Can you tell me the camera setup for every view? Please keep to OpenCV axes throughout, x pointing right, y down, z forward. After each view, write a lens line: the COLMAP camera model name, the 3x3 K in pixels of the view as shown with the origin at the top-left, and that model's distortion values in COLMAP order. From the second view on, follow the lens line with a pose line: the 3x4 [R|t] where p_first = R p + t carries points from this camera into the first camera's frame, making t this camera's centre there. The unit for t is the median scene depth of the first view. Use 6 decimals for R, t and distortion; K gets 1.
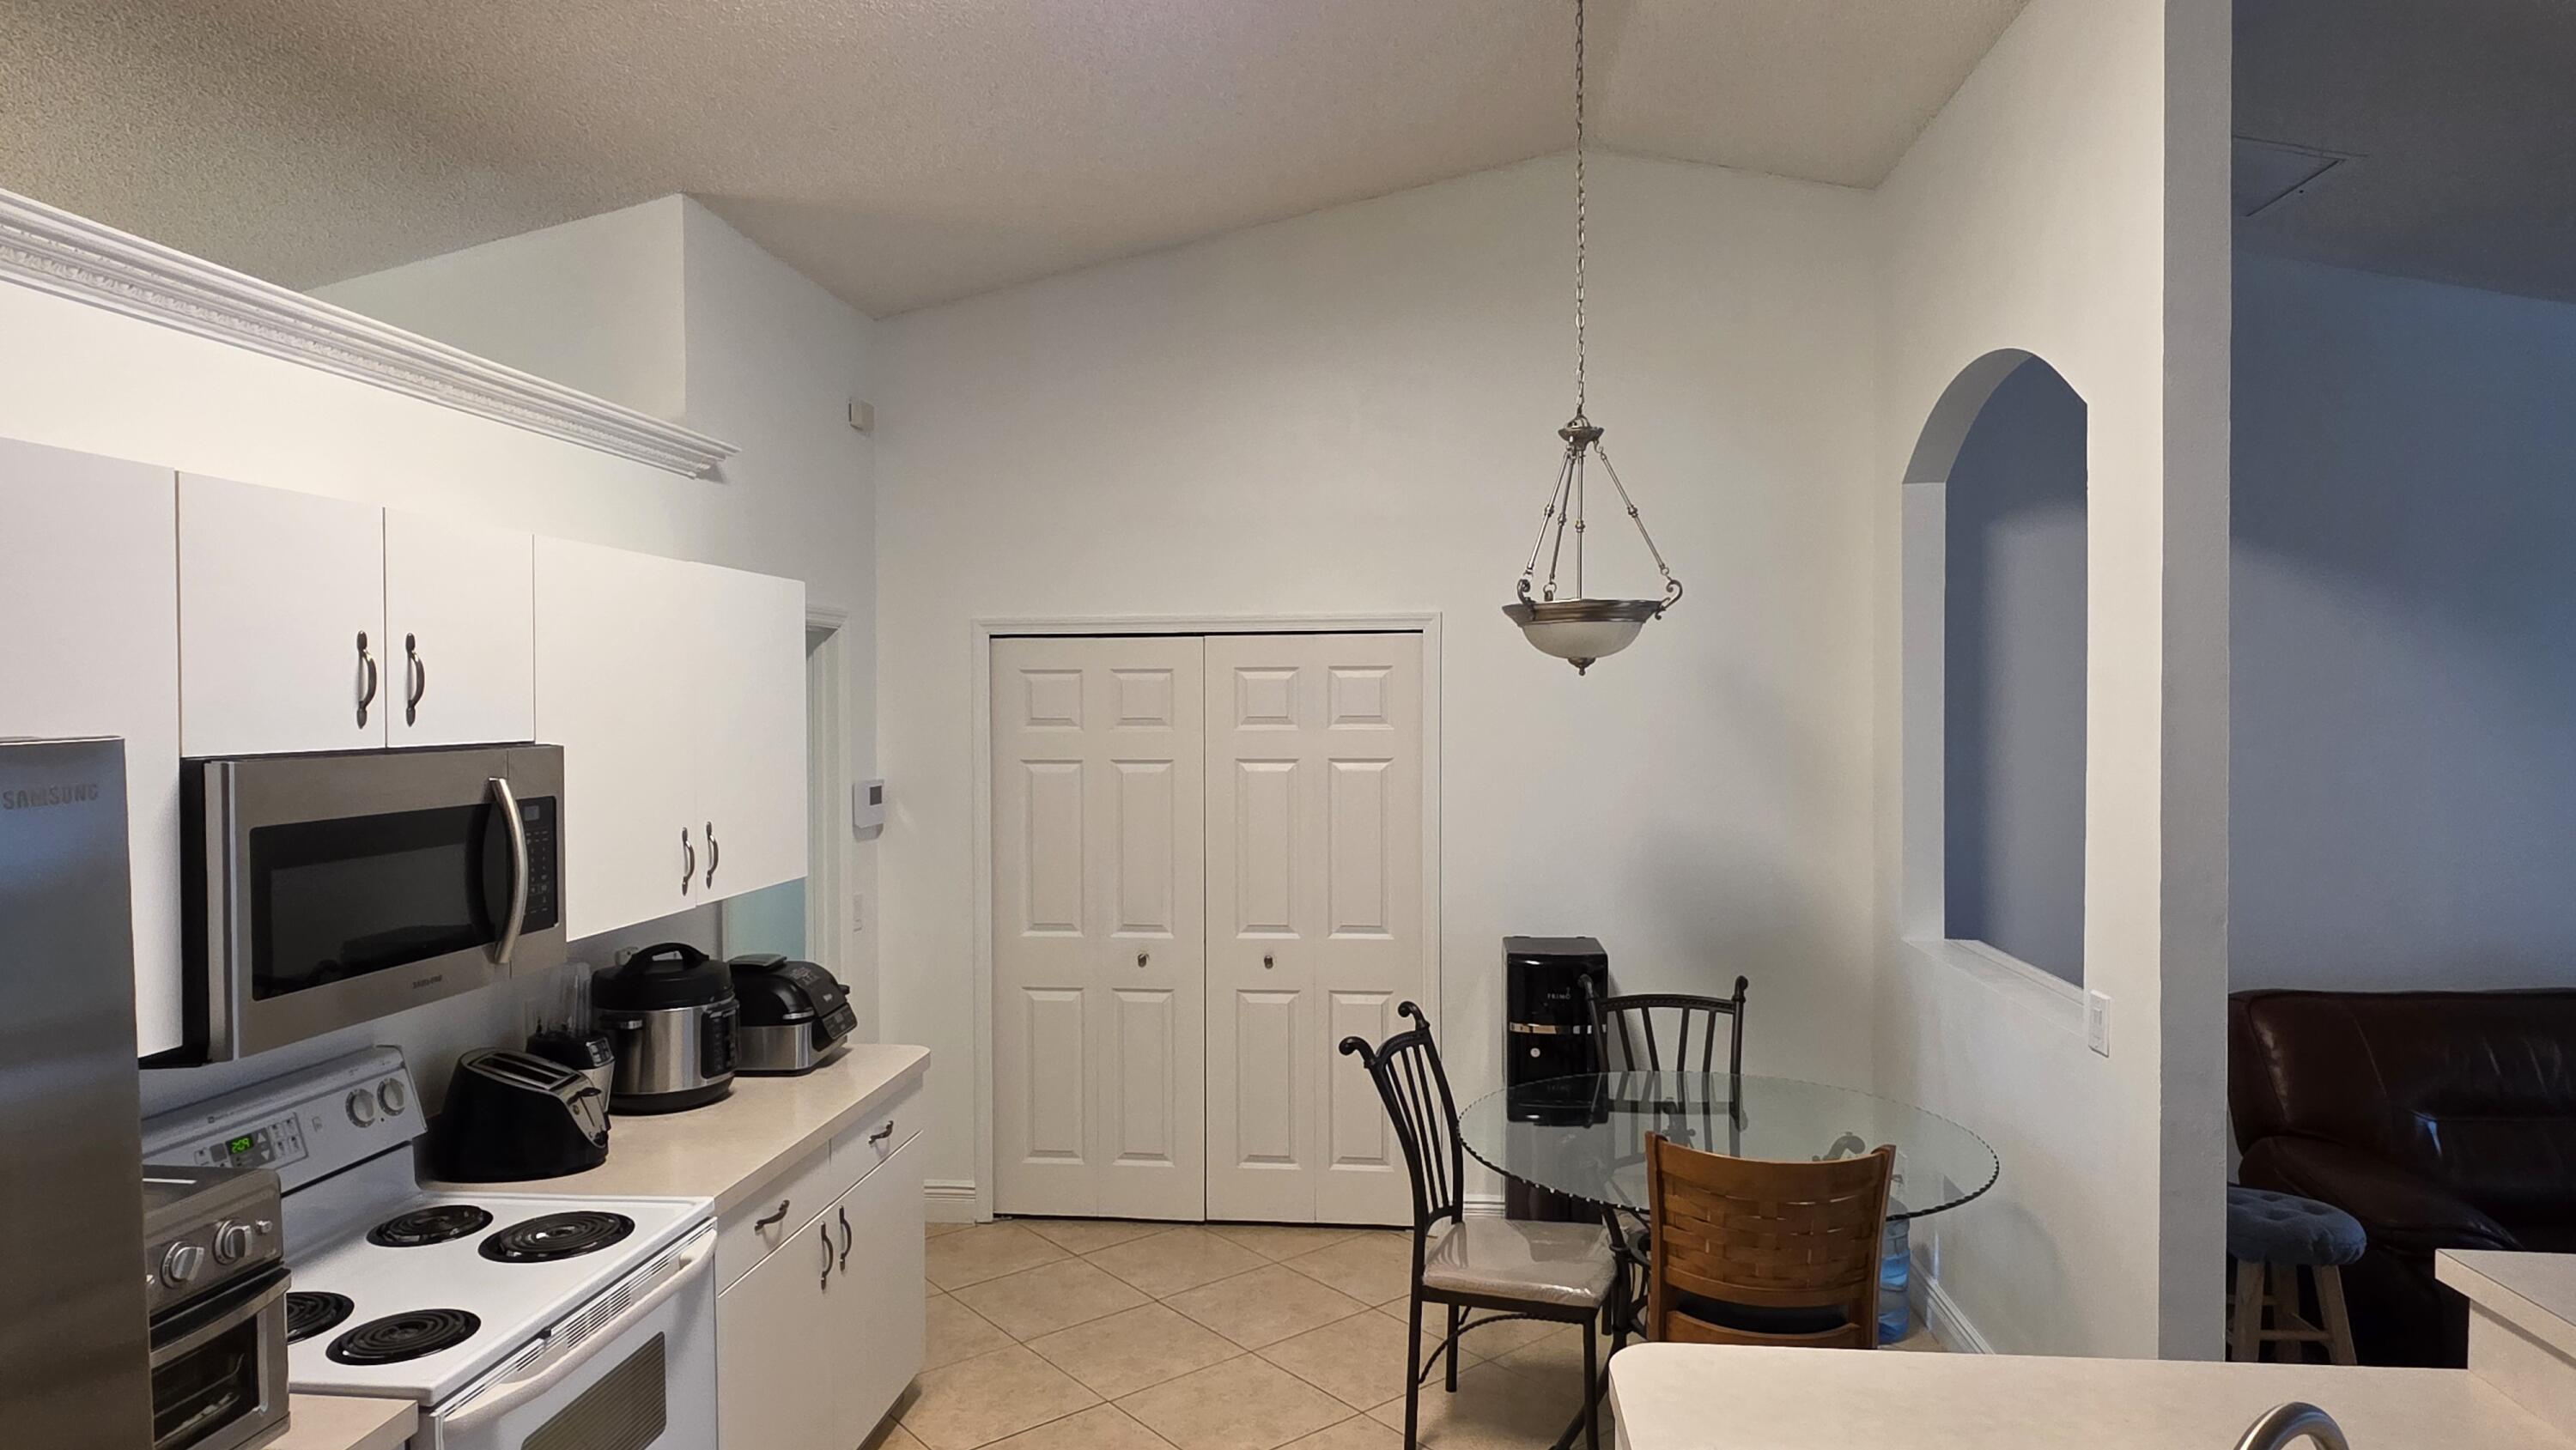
lens RADIAL K [[1494.3, 0, 1307.4], [0, 1494.3, 718.2], [0, 0, 1]] dist [0.001407, -0.003311]
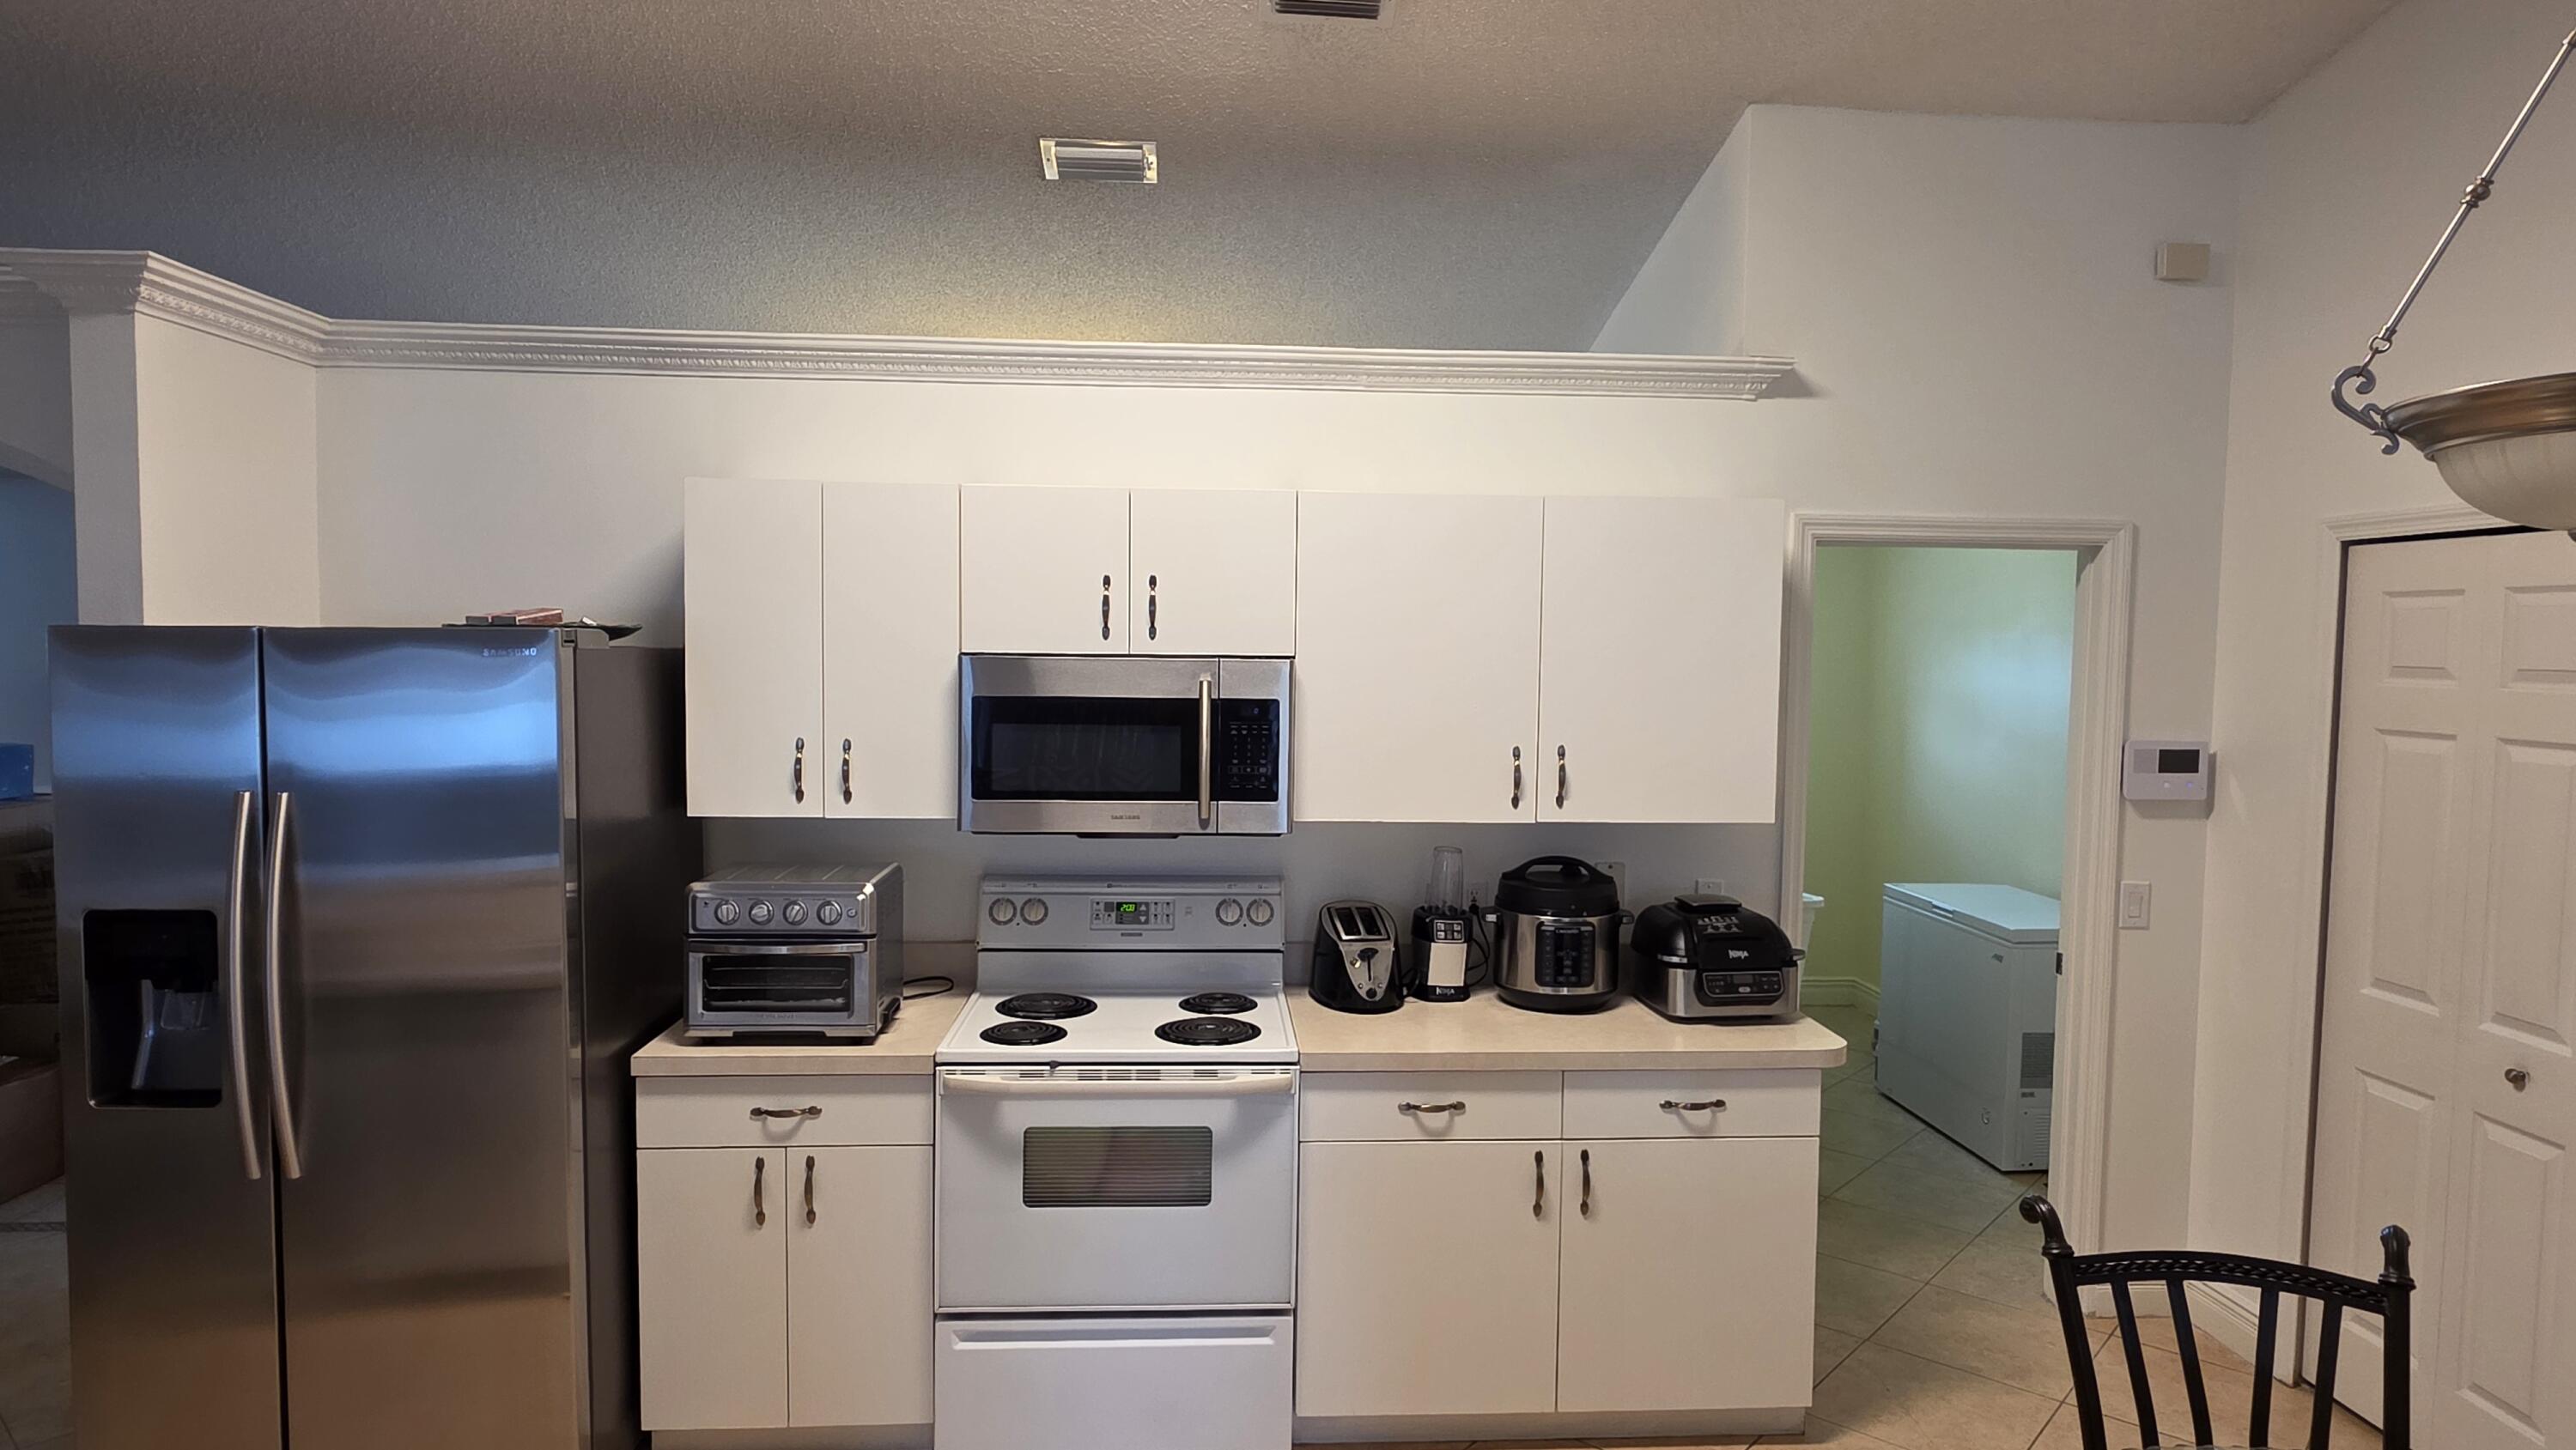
lens RADIAL K [[1494.3, 0, 1288.8], [0, 1494.3, 726.6], [0, 0, 1]] dist [0.001407, -0.003311]
pose [[0.157007, 0.065553, -0.985420, 0.583324], [-0.025474, 0.997732, 0.062313, -0.002916], [0.987269, 0.015319, 0.158320, 0.638431]]
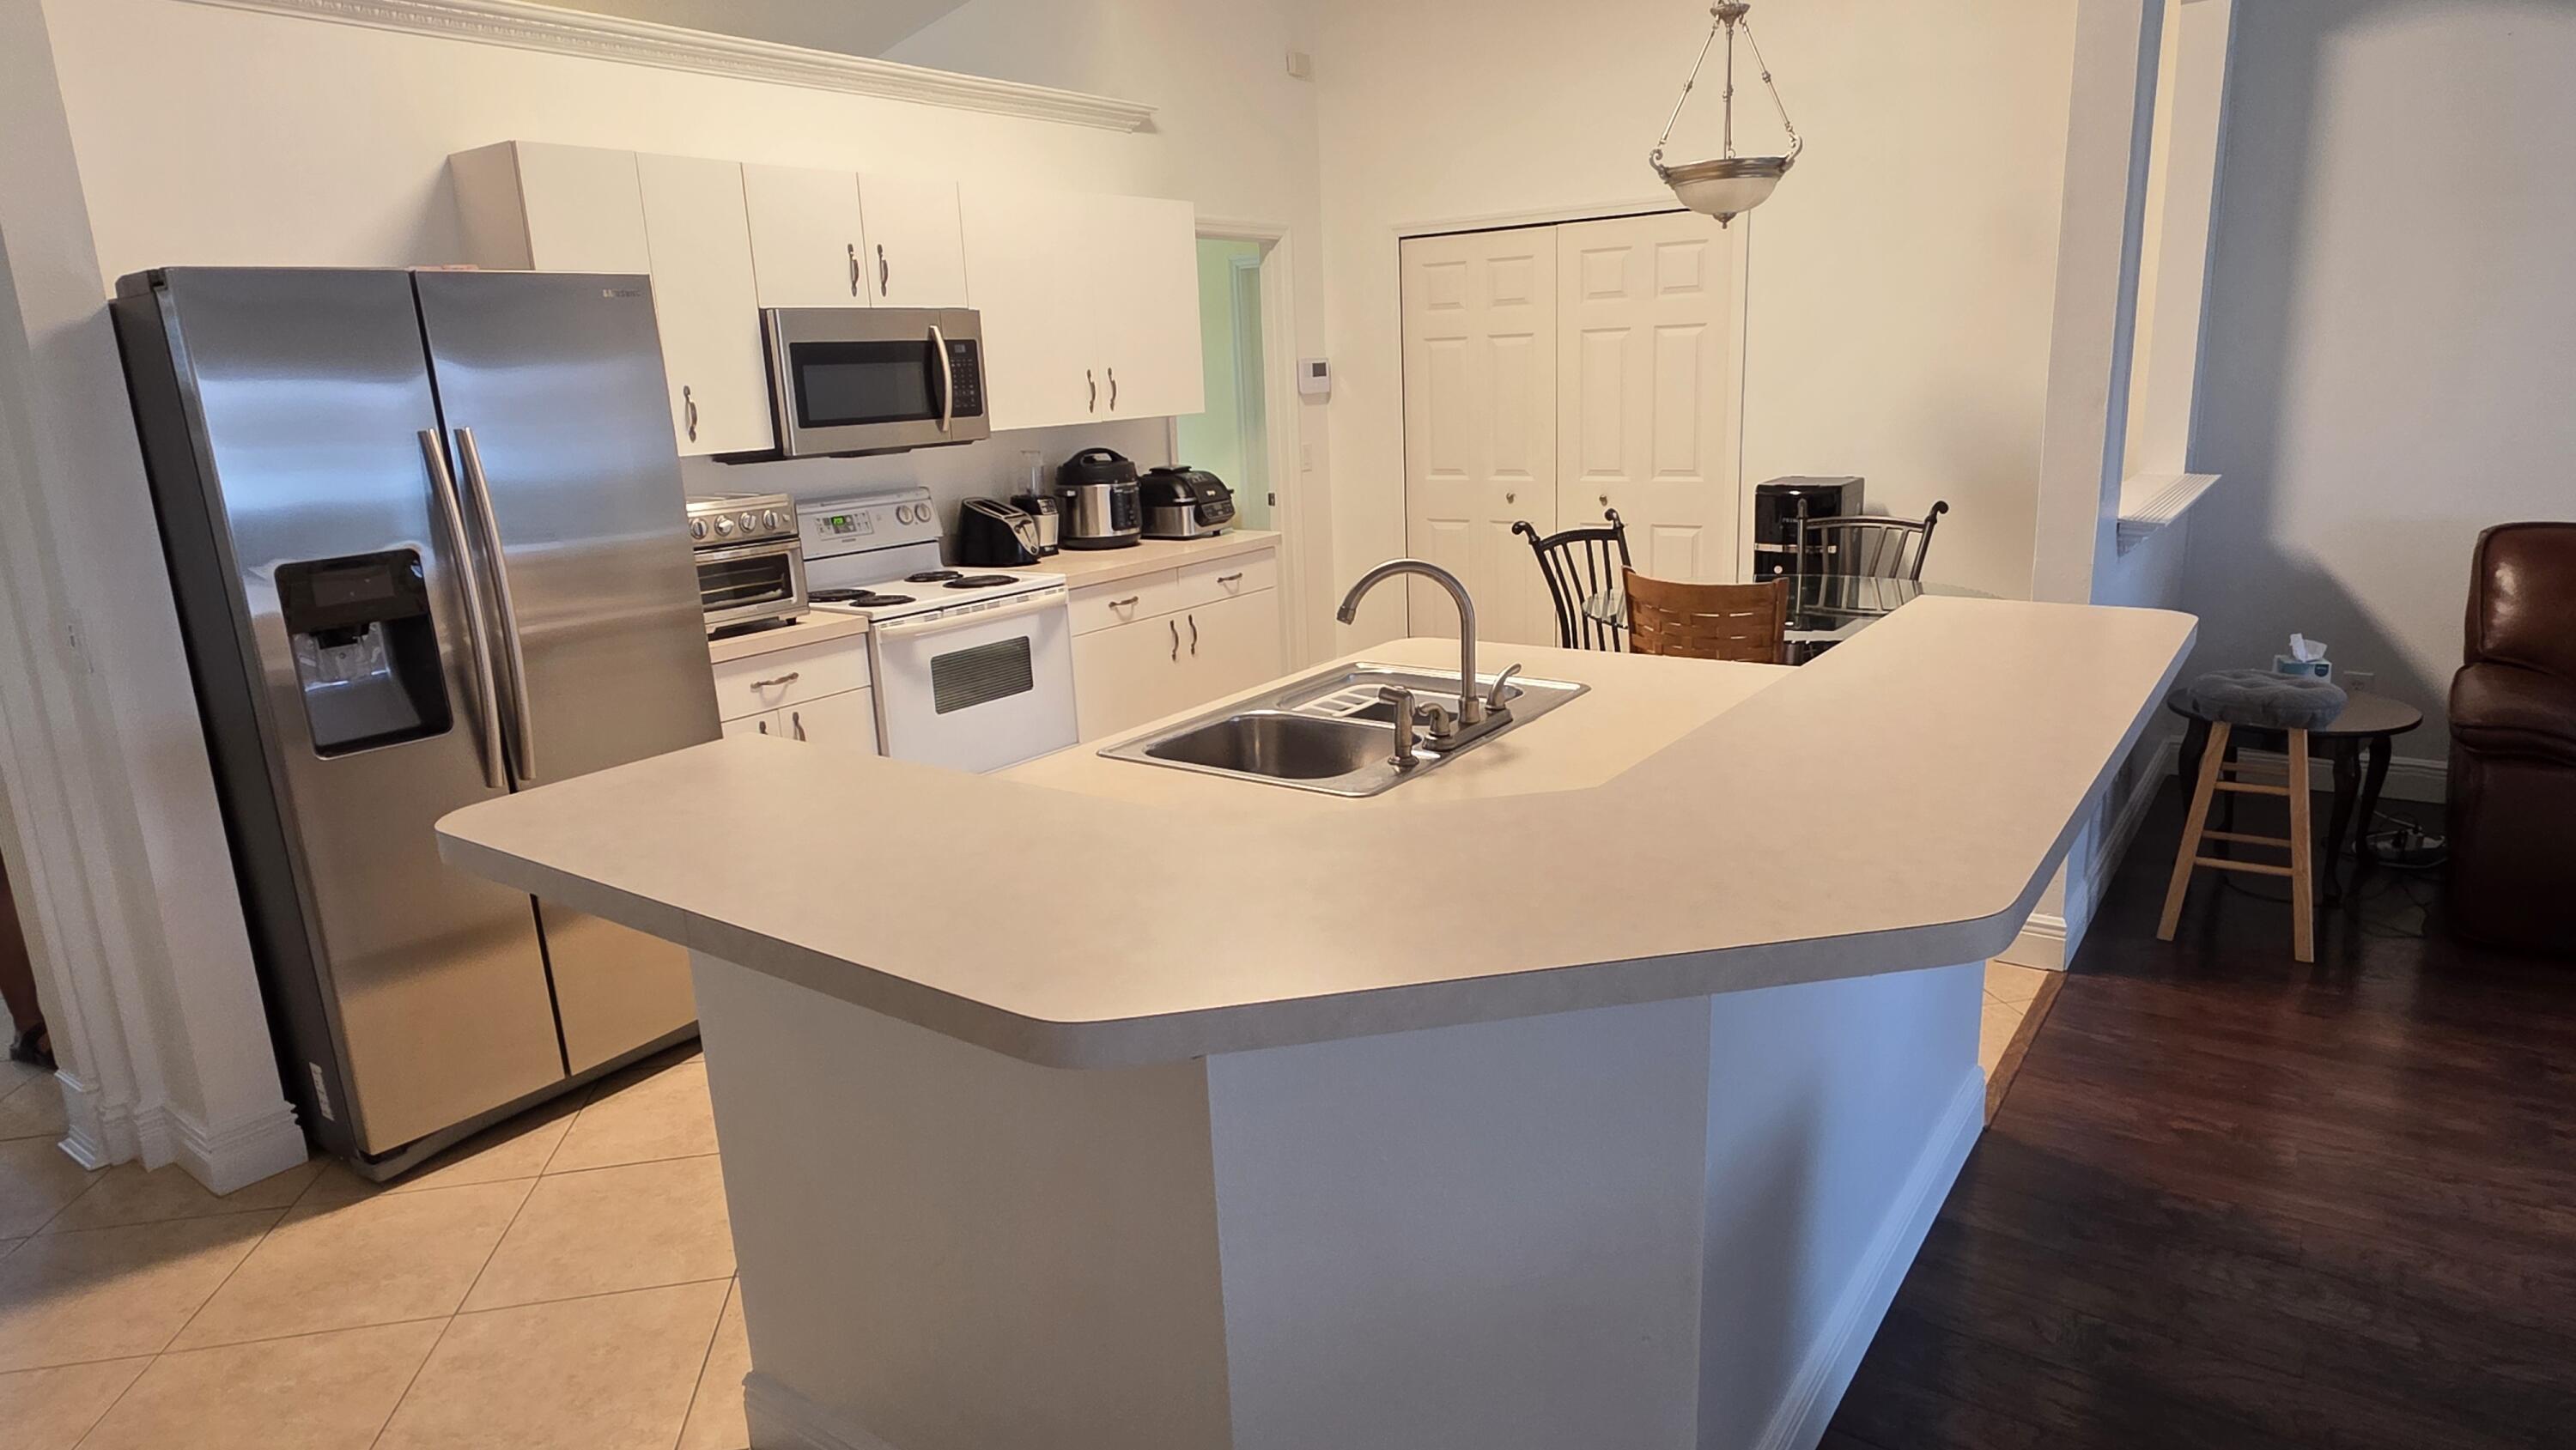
lens RADIAL K [[1494.3, 0, 1299.4], [0, 1494.3, 722.4], [0, 0, 1]] dist [0.001407, -0.003311]
pose [[0.864846, 0.087764, -0.494307, 0.566419], [0.031710, 0.973085, 0.228253, 0.079308], [0.501035, -0.213078, 0.838786, -0.284723]]
